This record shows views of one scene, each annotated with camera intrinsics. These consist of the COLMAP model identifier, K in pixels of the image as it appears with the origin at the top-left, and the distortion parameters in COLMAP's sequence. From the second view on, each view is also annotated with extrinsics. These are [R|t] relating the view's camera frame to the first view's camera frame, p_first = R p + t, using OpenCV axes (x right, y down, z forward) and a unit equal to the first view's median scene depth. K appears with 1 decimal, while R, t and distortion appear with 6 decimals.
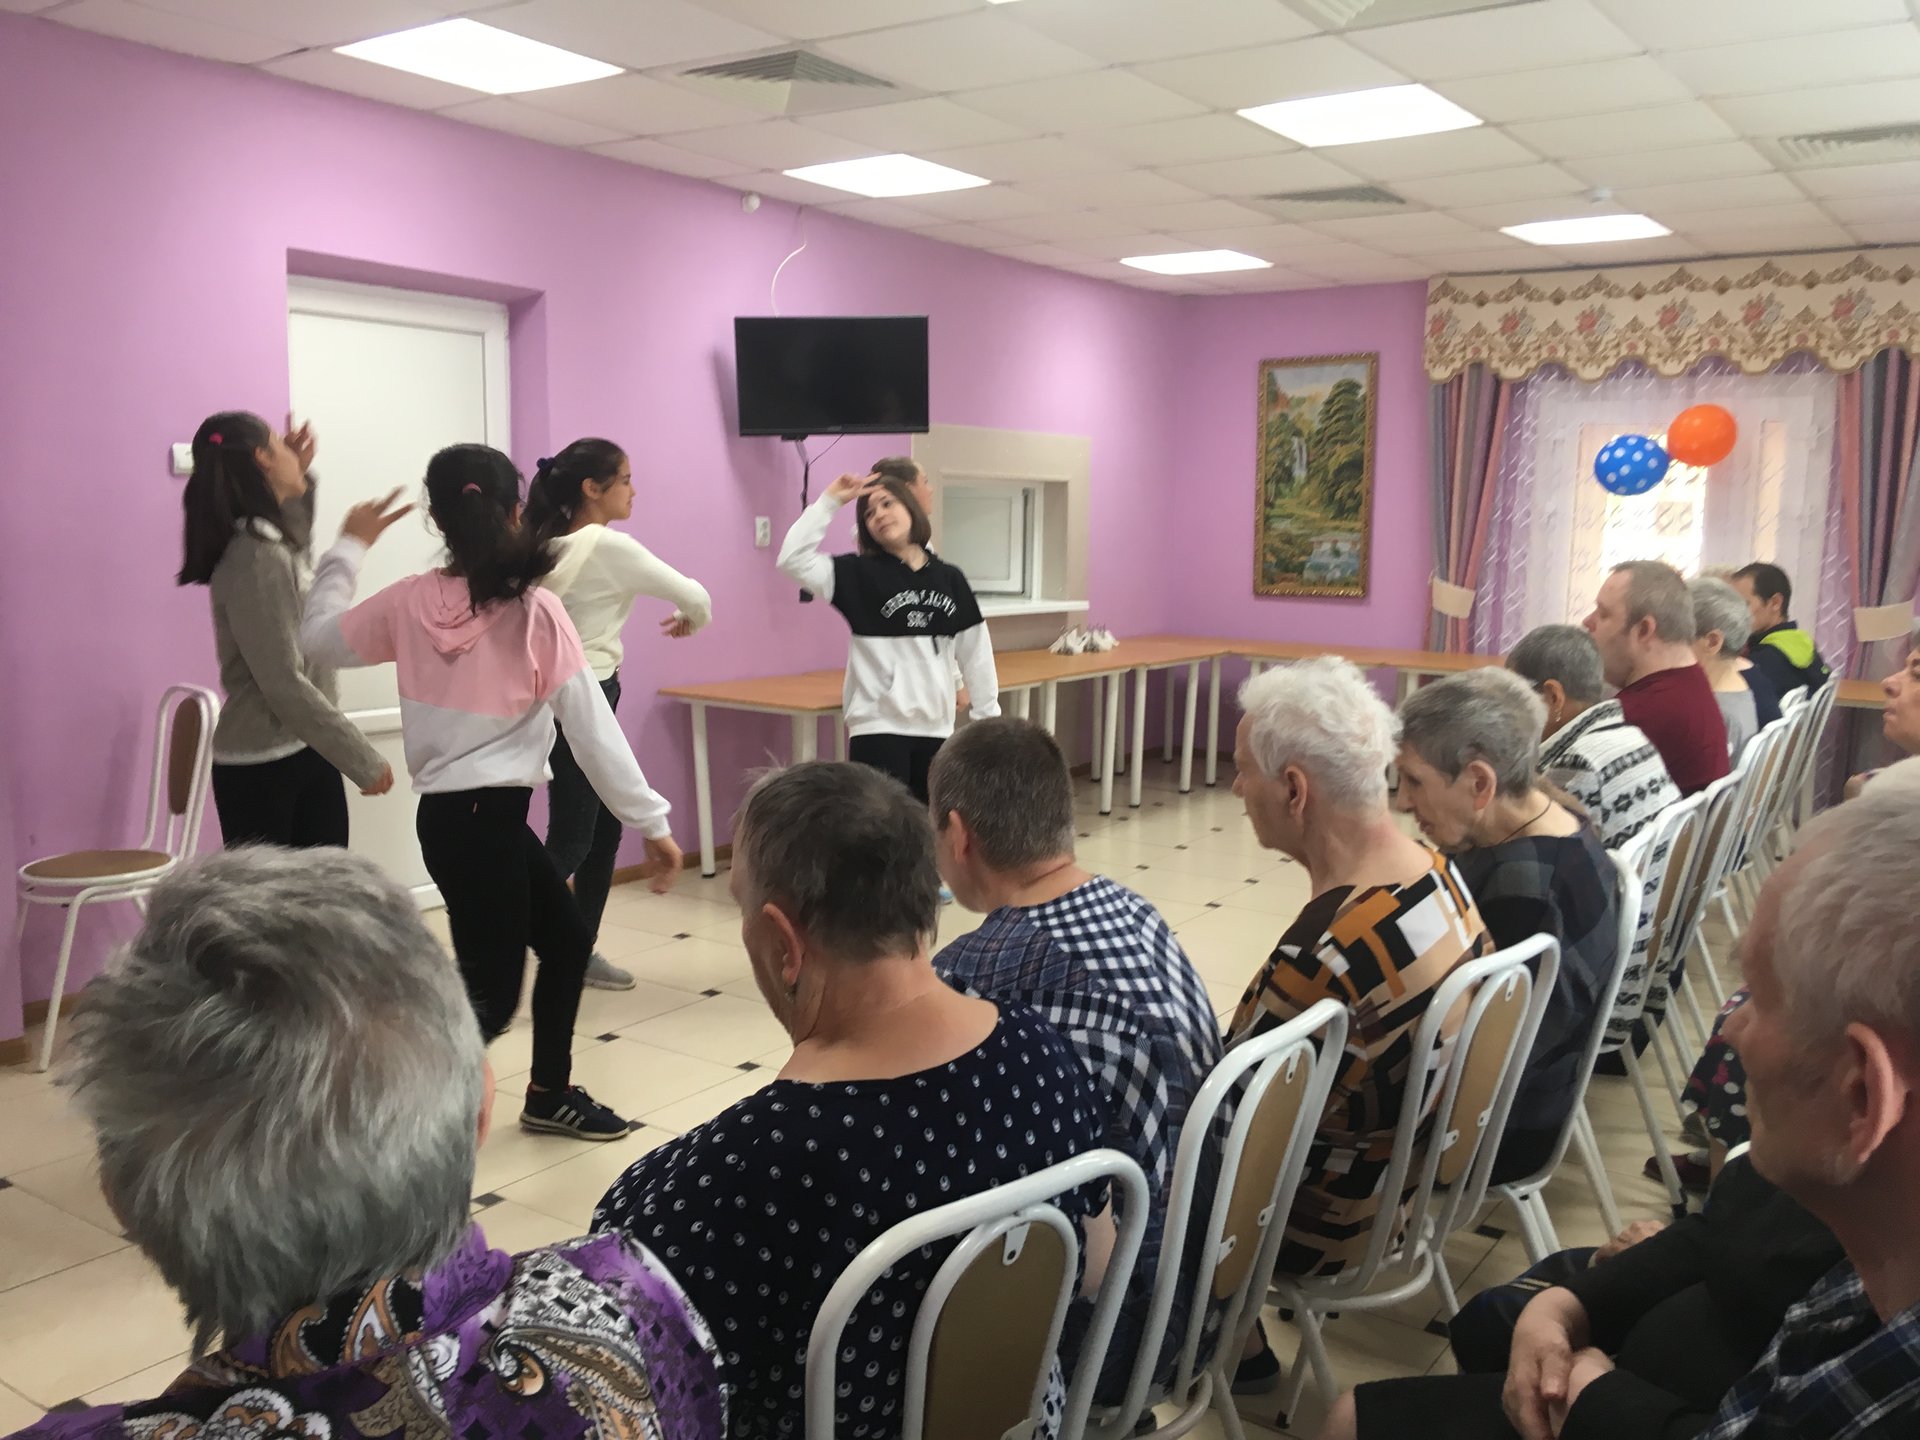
lens RADIAL K [[1598.6, 0, 962.4], [0, 1598.6, 742.8], [0, 0, 1]] dist [0.135922, -0.218906]
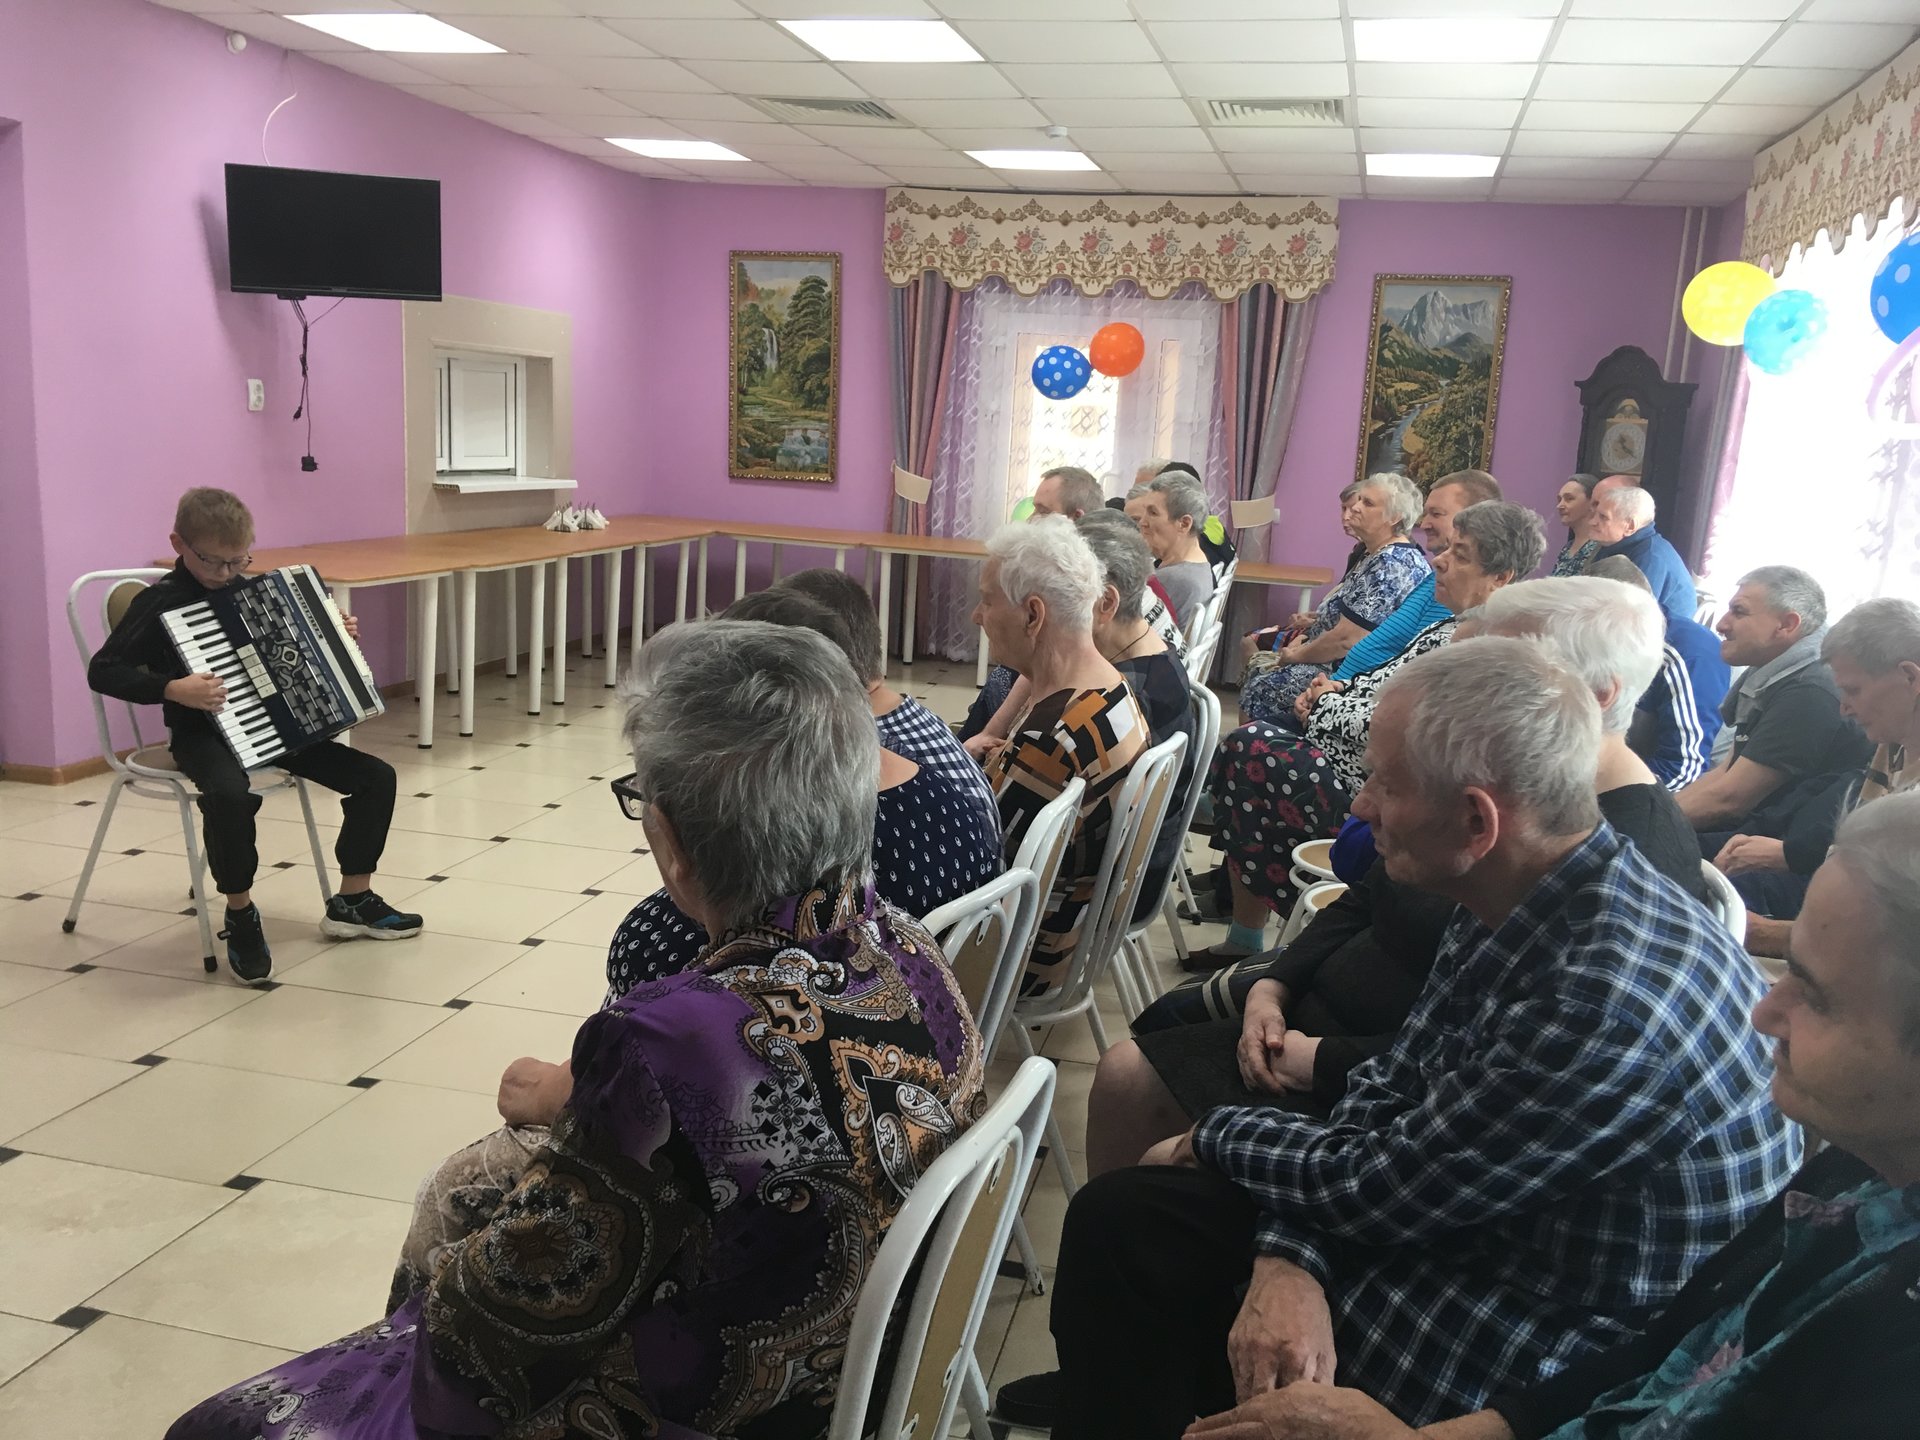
lens RADIAL K [[1607.7, 0, 955.3], [0, 1607.7, 728.3], [0, 0, 1]] dist [0.104491, -0.162552]
pose [[0.930215, -0.034467, 0.365392, -0.085200], [0.013117, 0.998067, 0.060755, 0.010091], [-0.366779, -0.051723, 0.928869, -0.046499]]
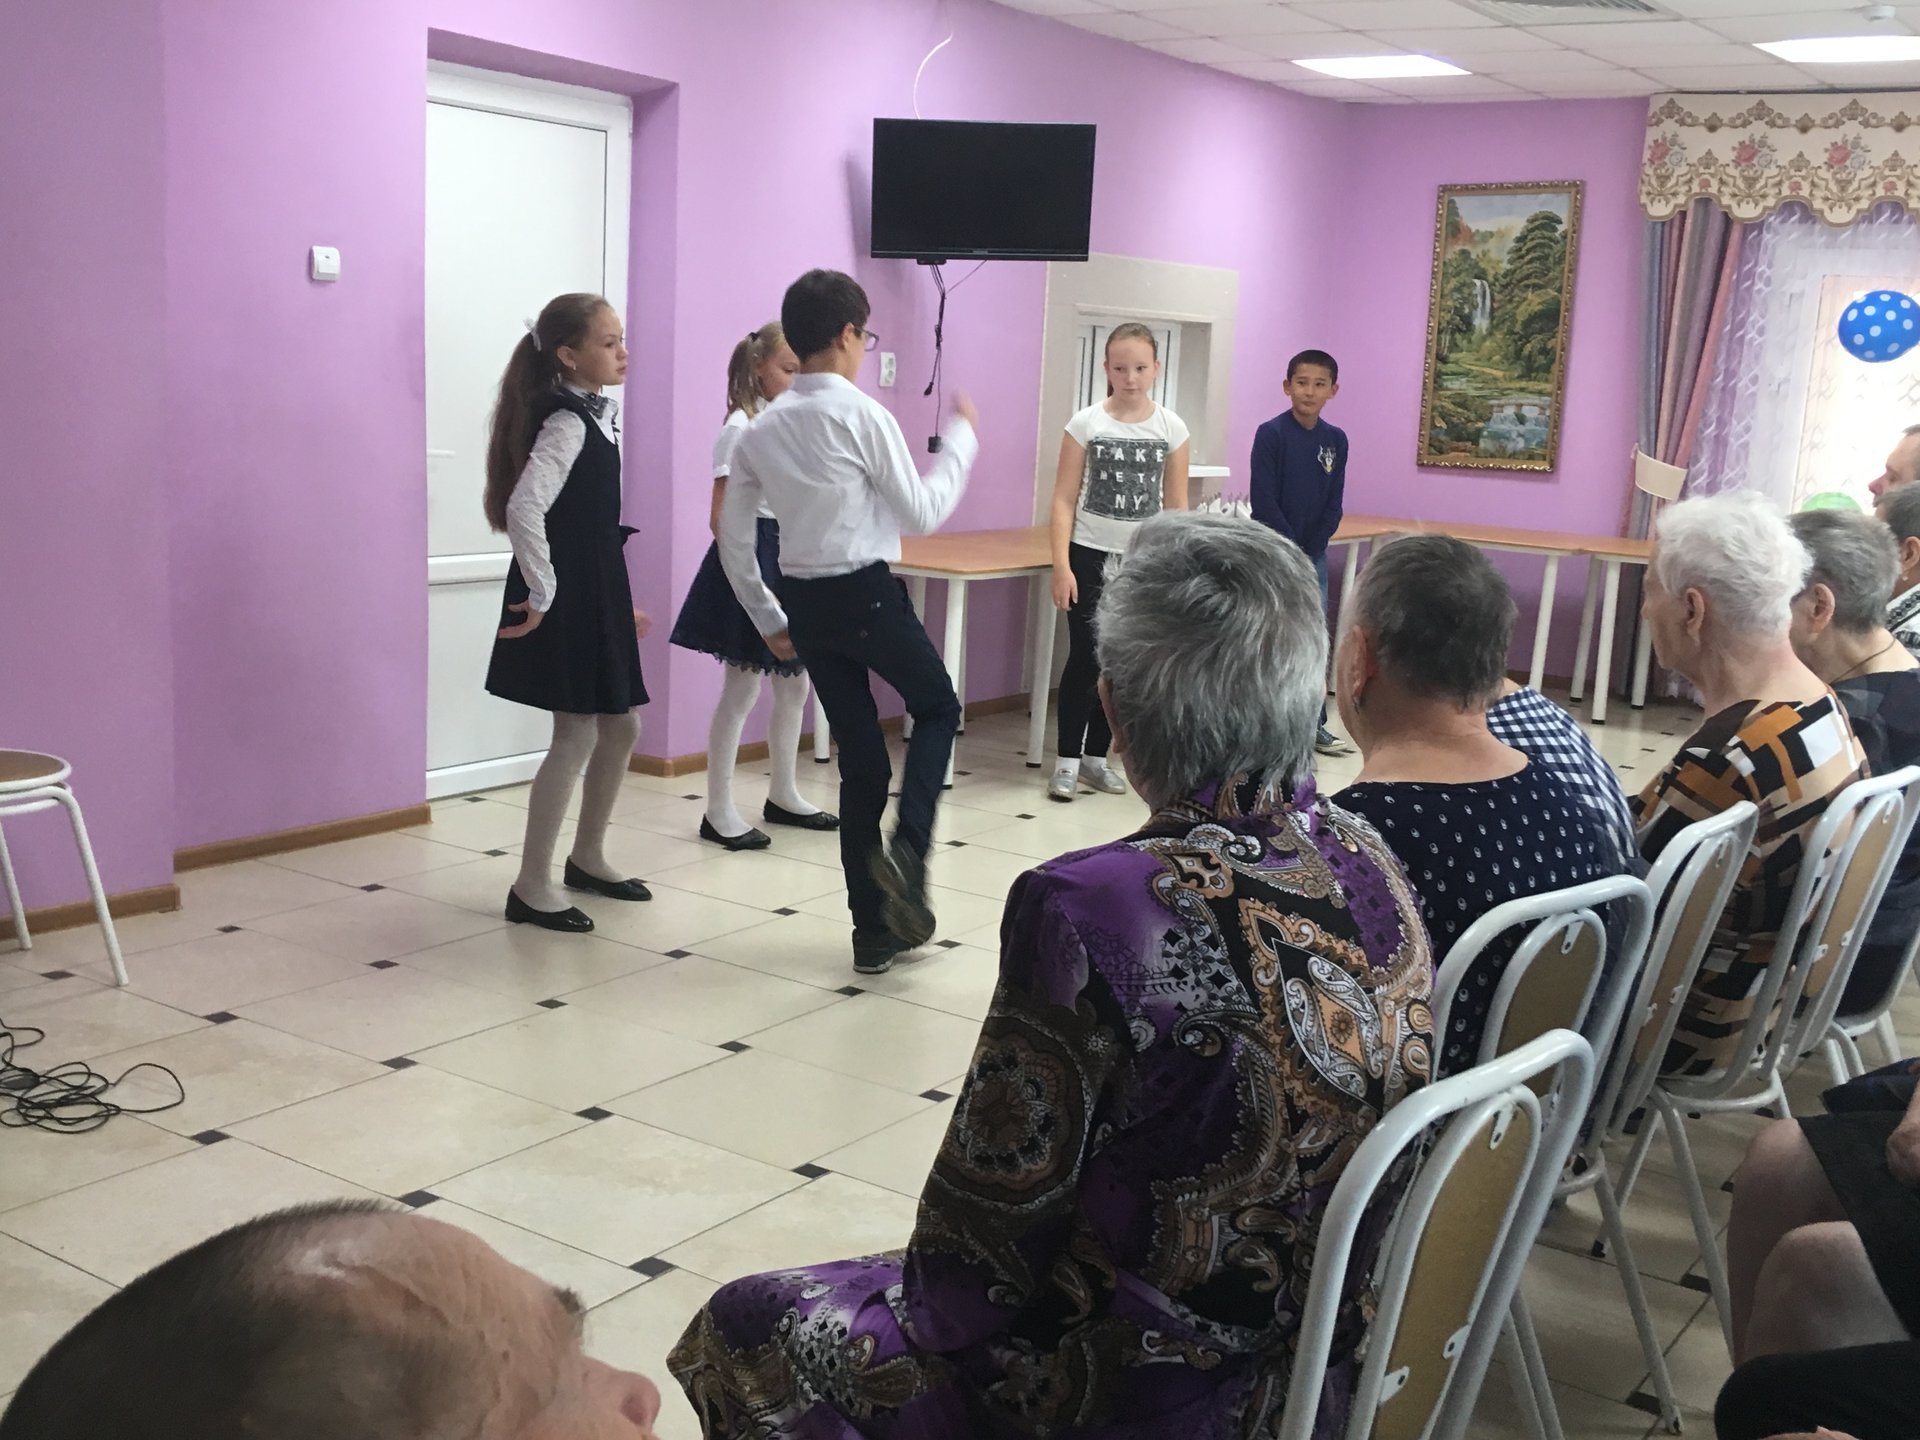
lens RADIAL K [[2046.8, 0, 950.4], [0, 2046.8, 734.5], [0, 0, 1]] dist [0.135968, -0.228764]
pose [[0.999387, 0.033980, 0.008378, -0.079989], [-0.034262, 0.998757, 0.036213, 0.020531], [-0.007137, -0.036478, 0.999309, -0.098586]]
